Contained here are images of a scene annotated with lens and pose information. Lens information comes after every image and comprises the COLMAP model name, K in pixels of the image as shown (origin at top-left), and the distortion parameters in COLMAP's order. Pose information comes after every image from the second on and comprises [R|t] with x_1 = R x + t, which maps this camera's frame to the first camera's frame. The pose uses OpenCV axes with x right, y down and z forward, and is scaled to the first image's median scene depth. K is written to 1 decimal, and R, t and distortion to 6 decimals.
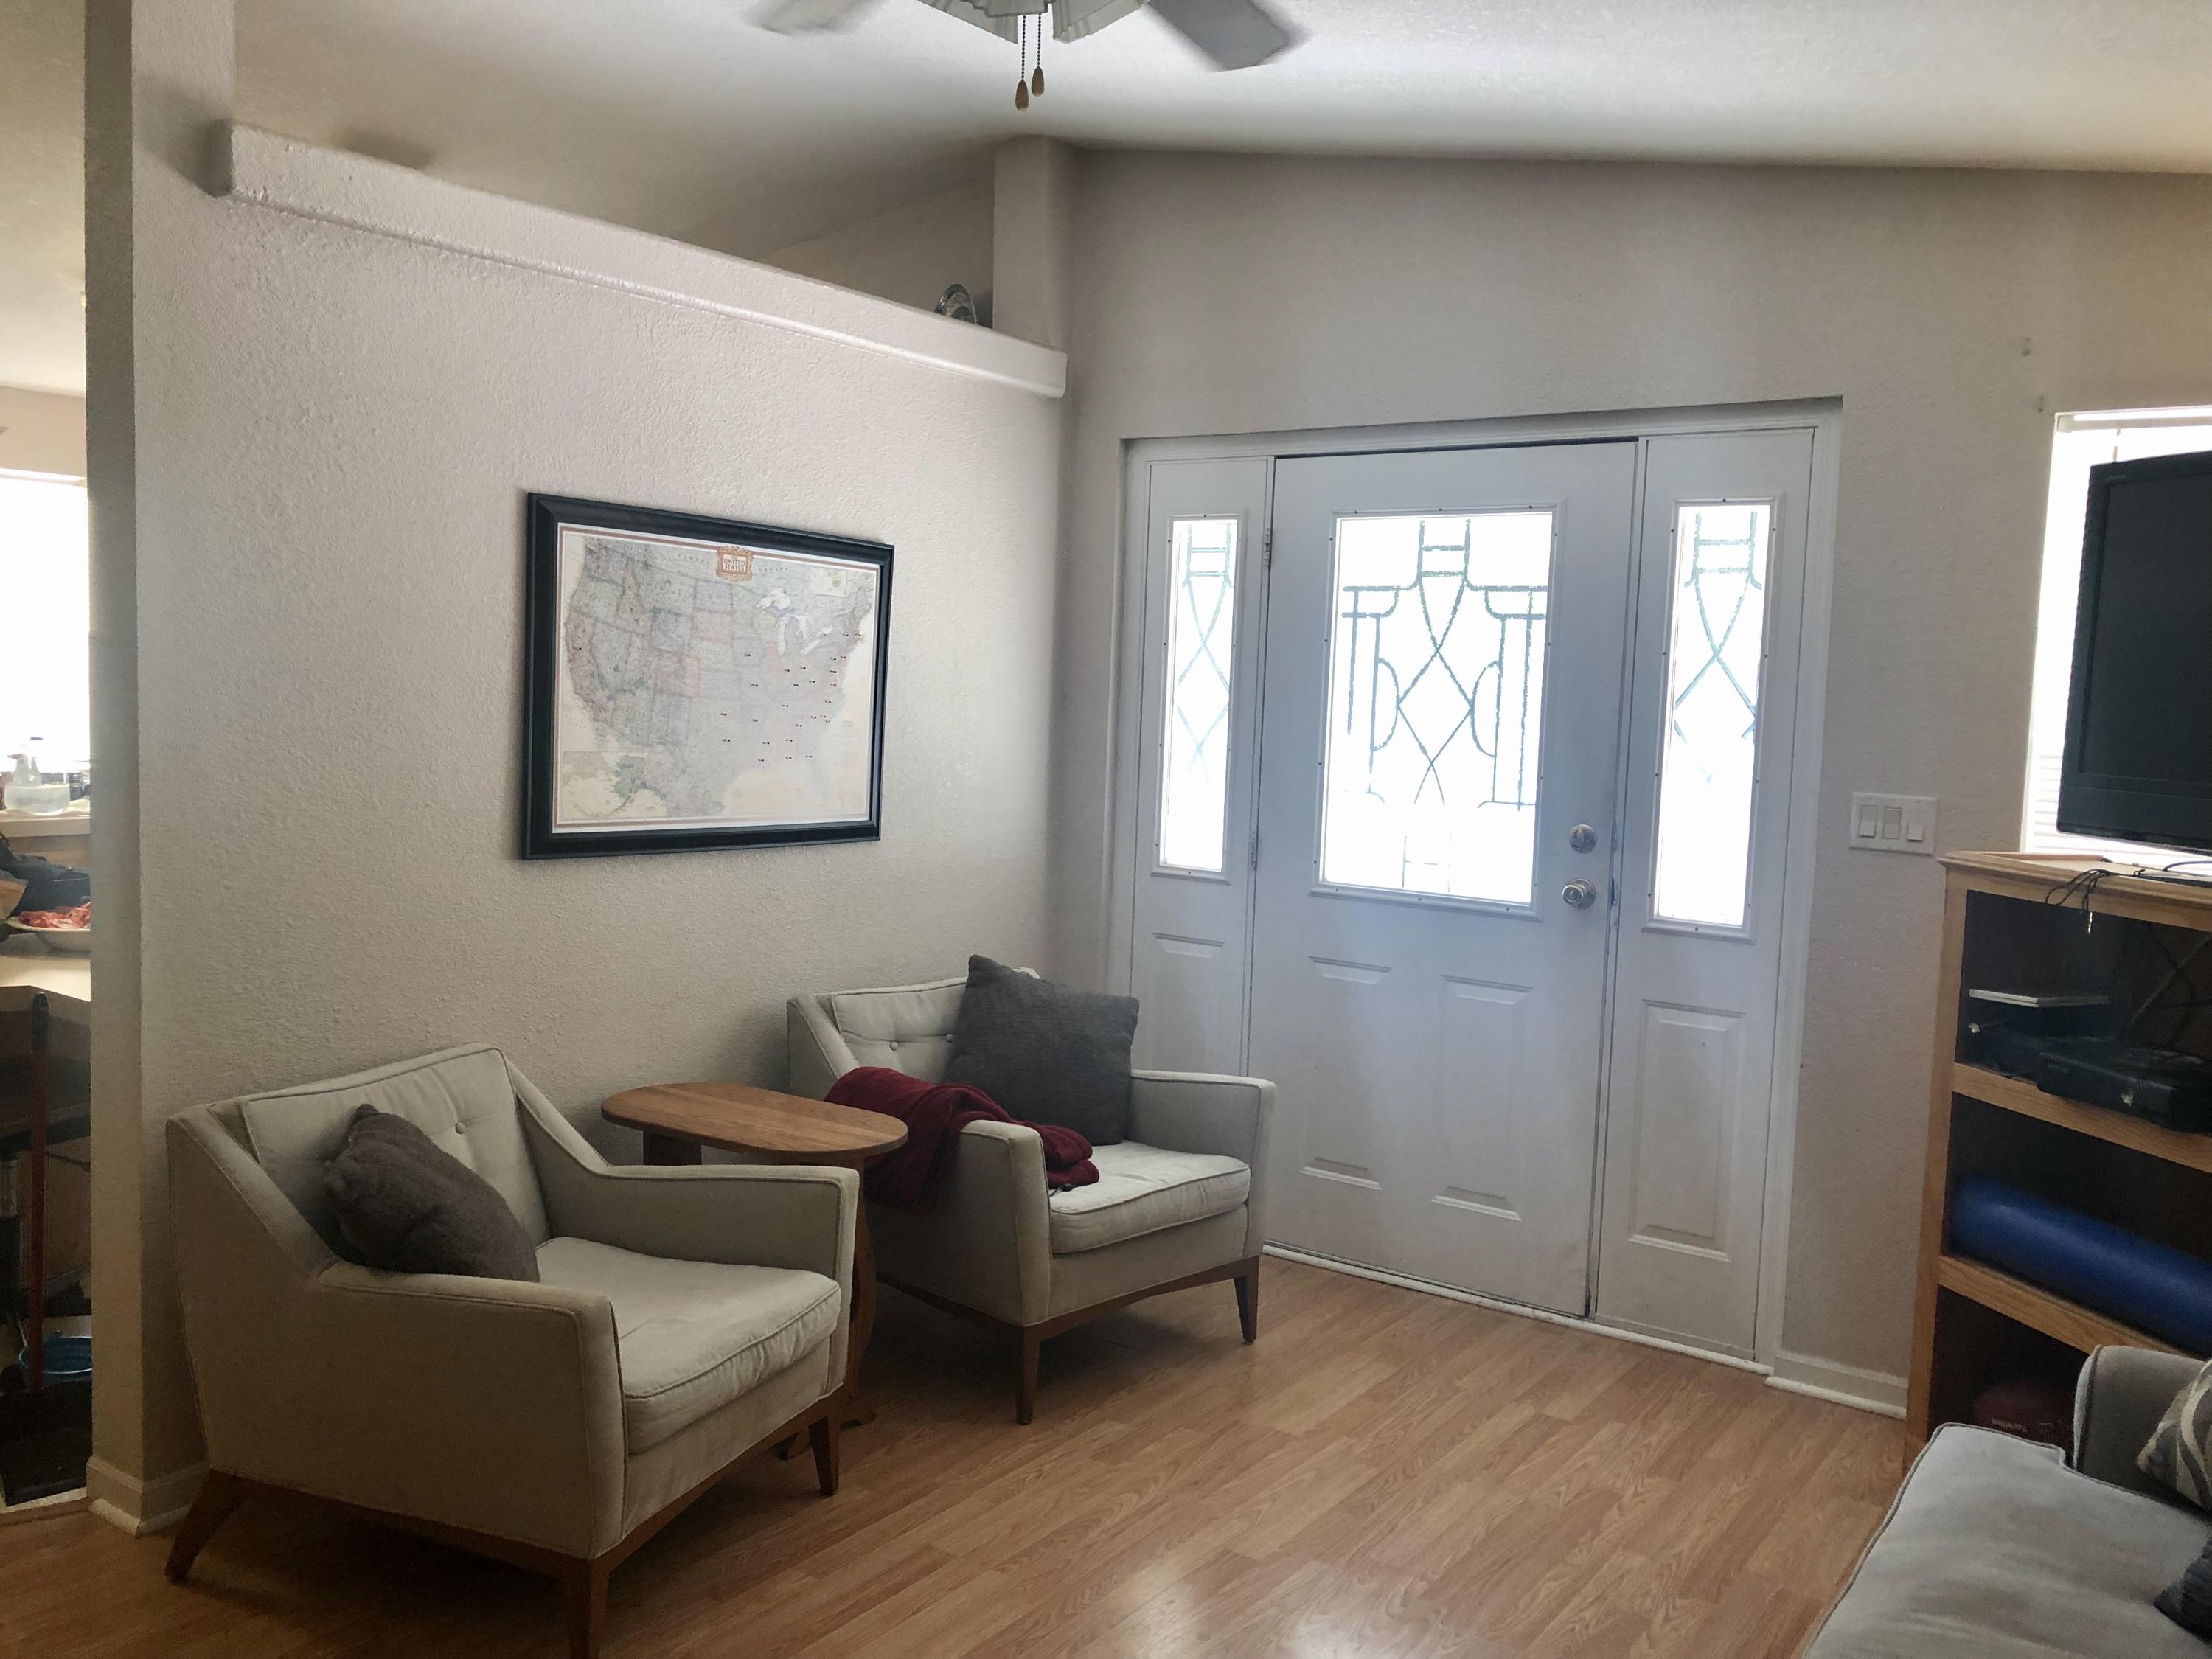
lens RADIAL K [[1867.4, 0, 1098.1], [0, 1867.4, 818.1], [0, 0, 1]] dist [0.066090, 0.000594]
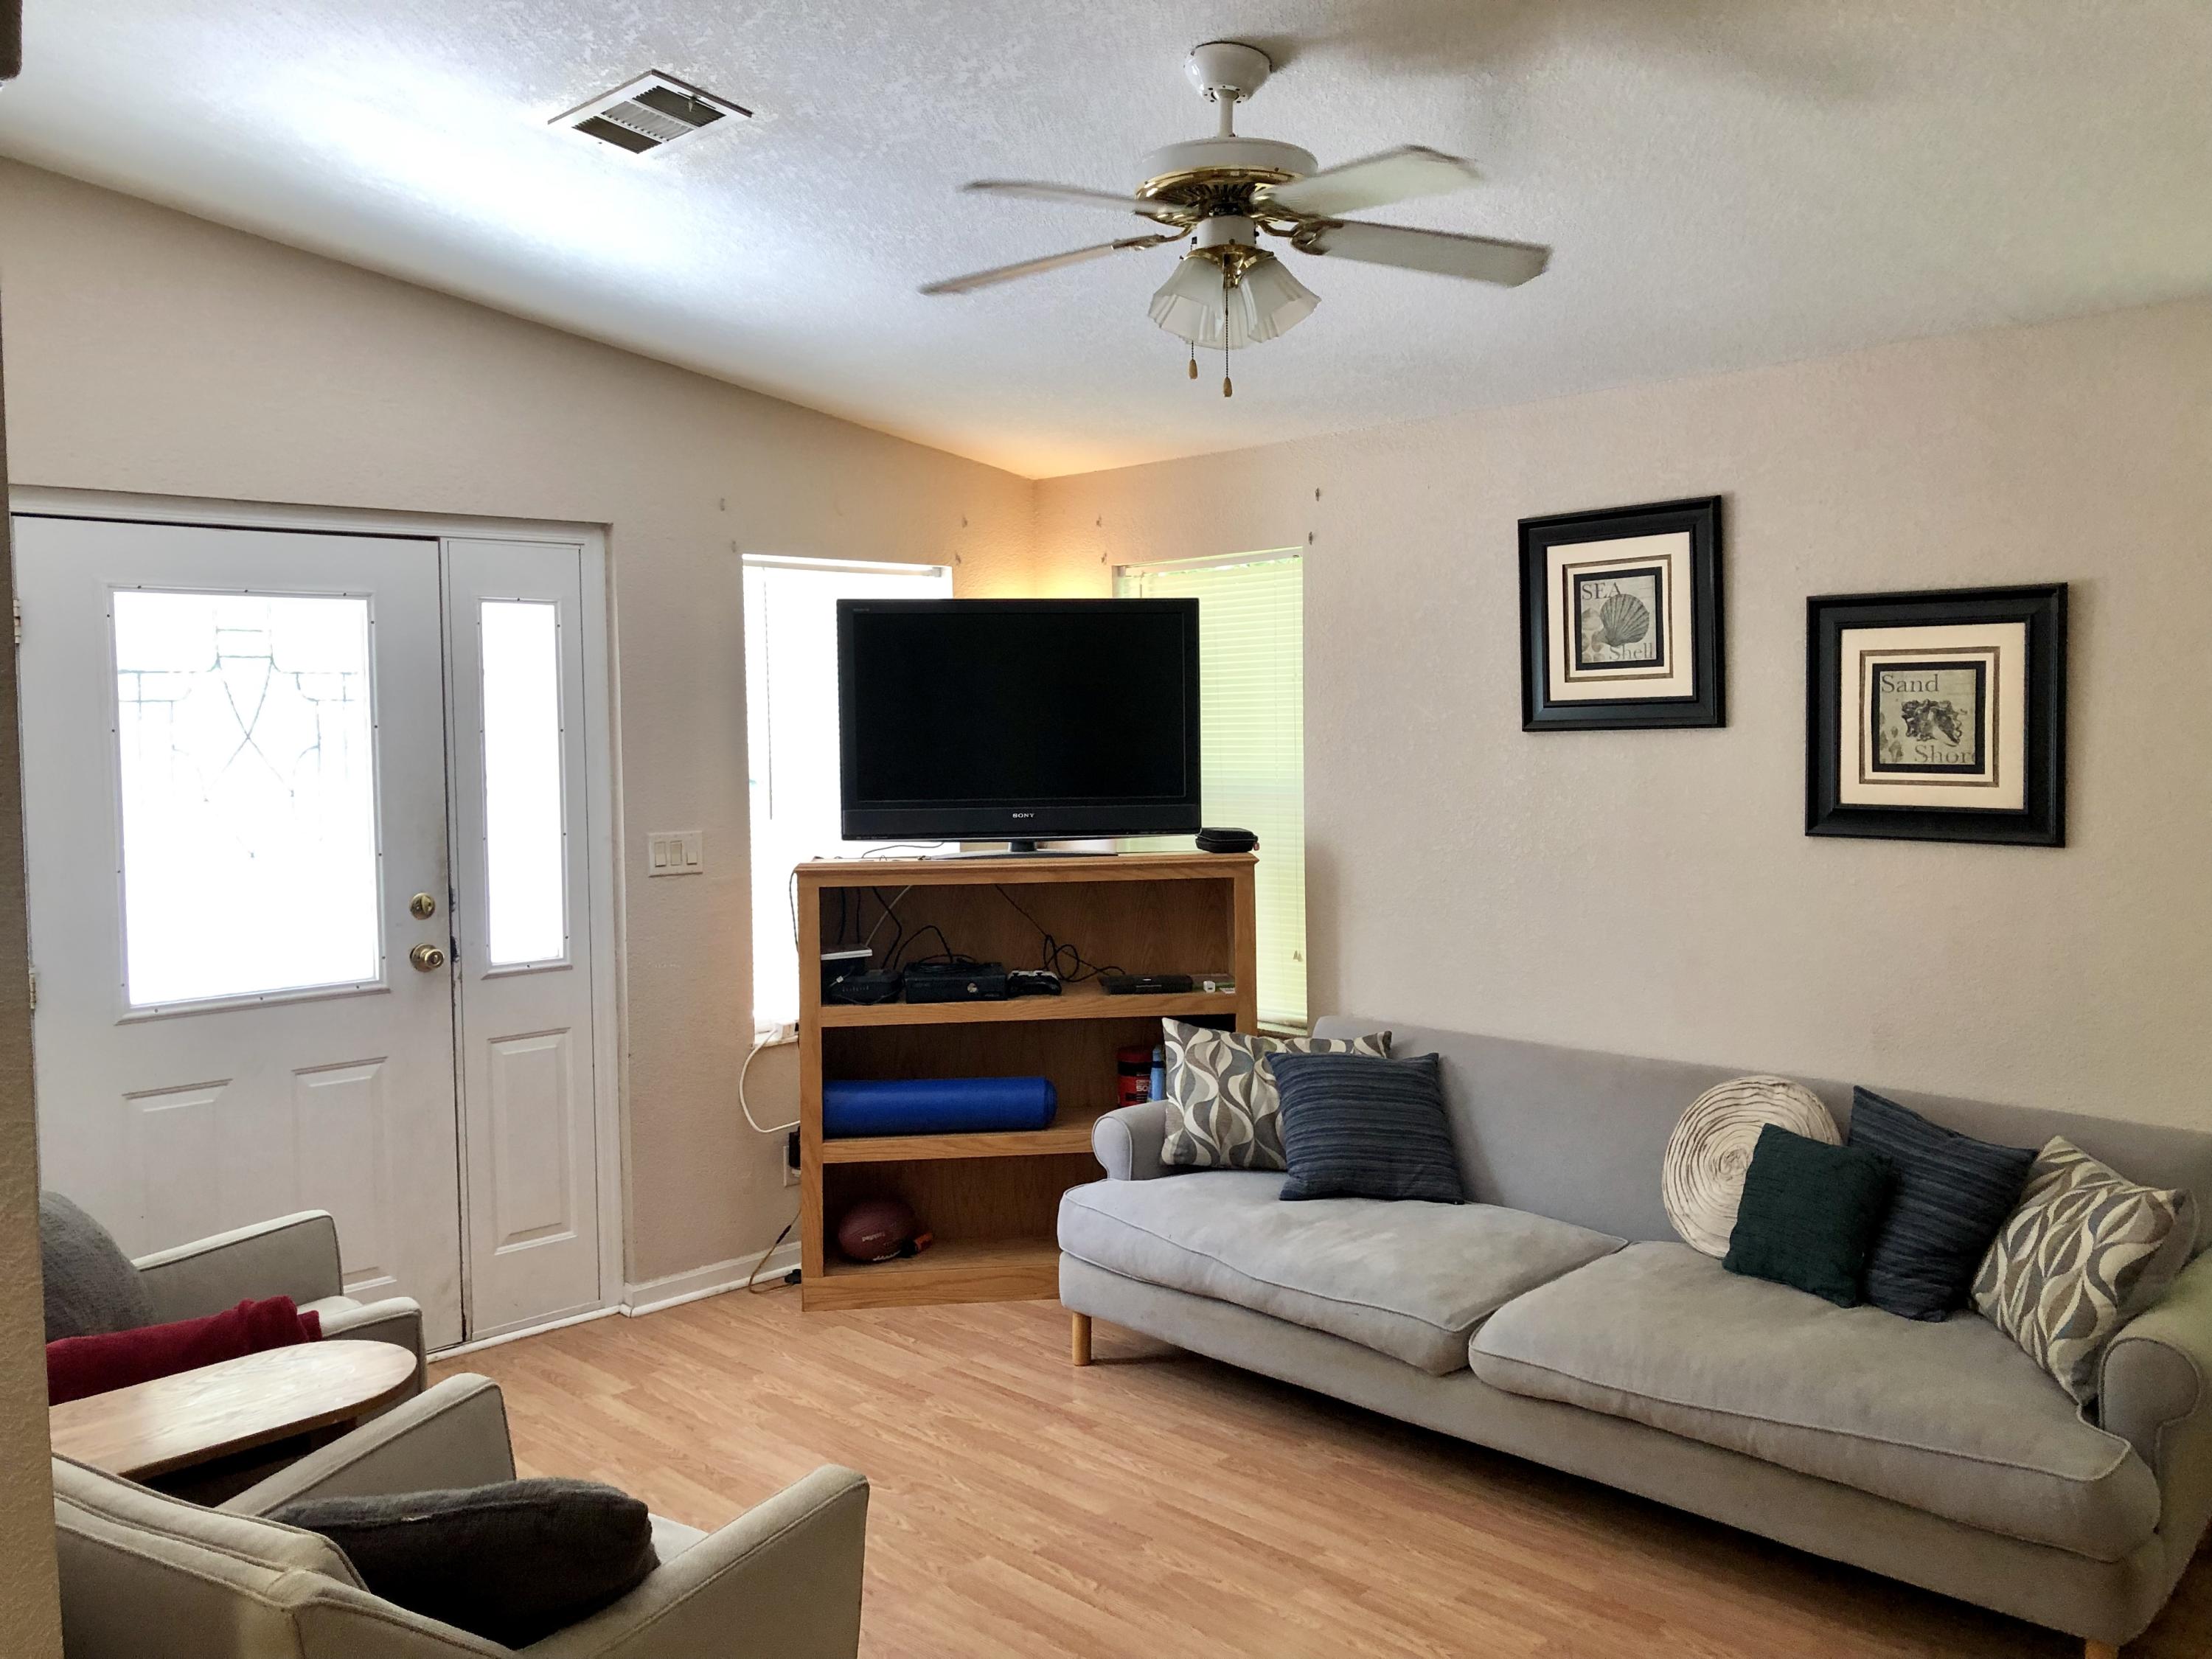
lens RADIAL K [[1867.4, 0, 1098.1], [0, 1867.4, 818.1], [0, 0, 1]] dist [0.066090, 0.000594]
pose [[0.200301, -0.093252, 0.975286, -0.752111], [0.103528, 0.991901, 0.073579, -0.082520], [-0.974249, 0.086232, 0.208333, 0.418424]]
